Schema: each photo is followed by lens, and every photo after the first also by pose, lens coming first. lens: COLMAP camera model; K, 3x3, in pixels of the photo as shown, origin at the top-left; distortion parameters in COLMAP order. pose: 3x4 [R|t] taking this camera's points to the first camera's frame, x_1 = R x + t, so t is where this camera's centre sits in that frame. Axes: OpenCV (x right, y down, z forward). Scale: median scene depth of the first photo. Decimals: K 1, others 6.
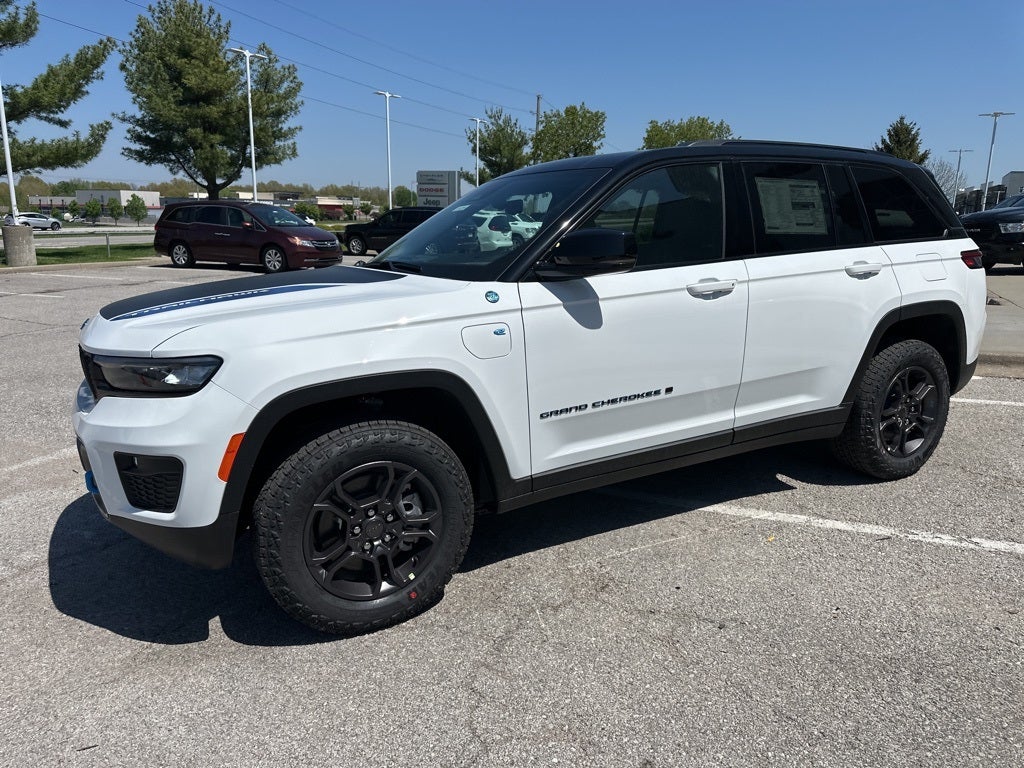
lens RADIAL K [[719.2, 0, 509.1], [0, 719.2, 379.5], [0, 0, 1]] dist [0.051202, -0.060622]
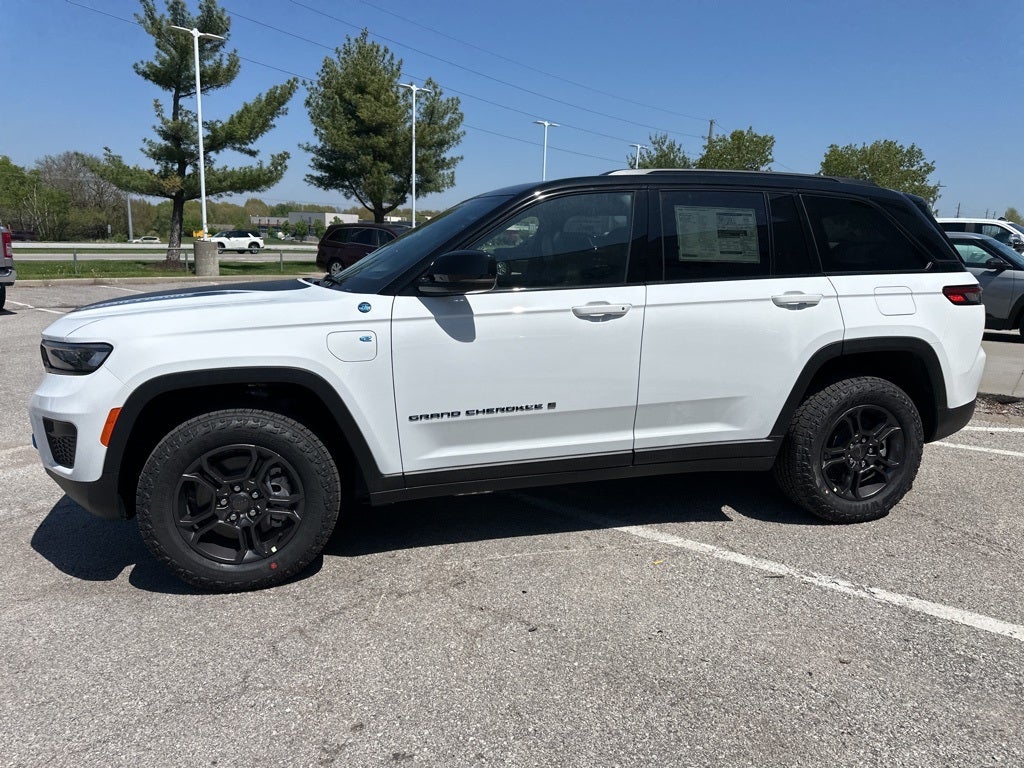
lens RADIAL K [[719.2, 0, 509.1], [0, 719.2, 379.5], [0, 0, 1]] dist [0.051202, -0.060622]
pose [[0.971646, 0.064172, -0.227567, 0.342120], [-0.071533, 0.997144, -0.024237, 0.005865], [0.225361, 0.039828, 0.973461, -0.026993]]
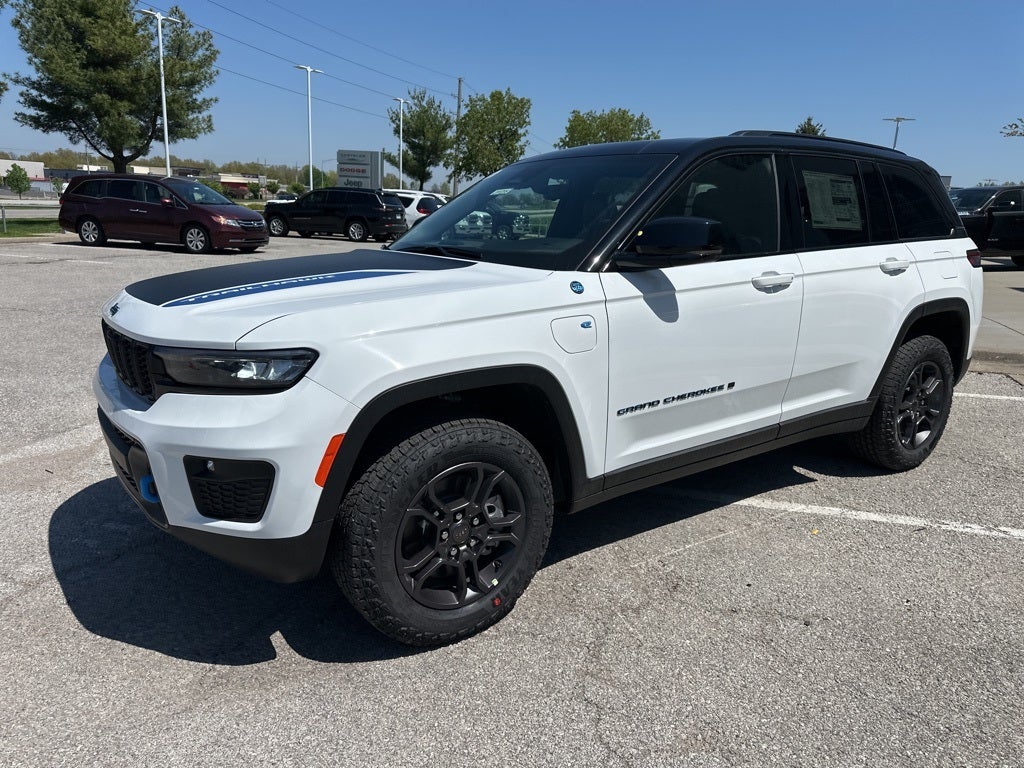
lens RADIAL K [[719.8, 0, 509.9], [0, 719.8, 390.0], [0, 0, 1]] dist [0.057466, -0.075074]
pose [[0.992685, 0.001705, 0.120721, -0.169173], [-0.005408, 0.999525, 0.030351, -0.006103], [-0.120612, -0.030782, 0.992222, 0.048772]]
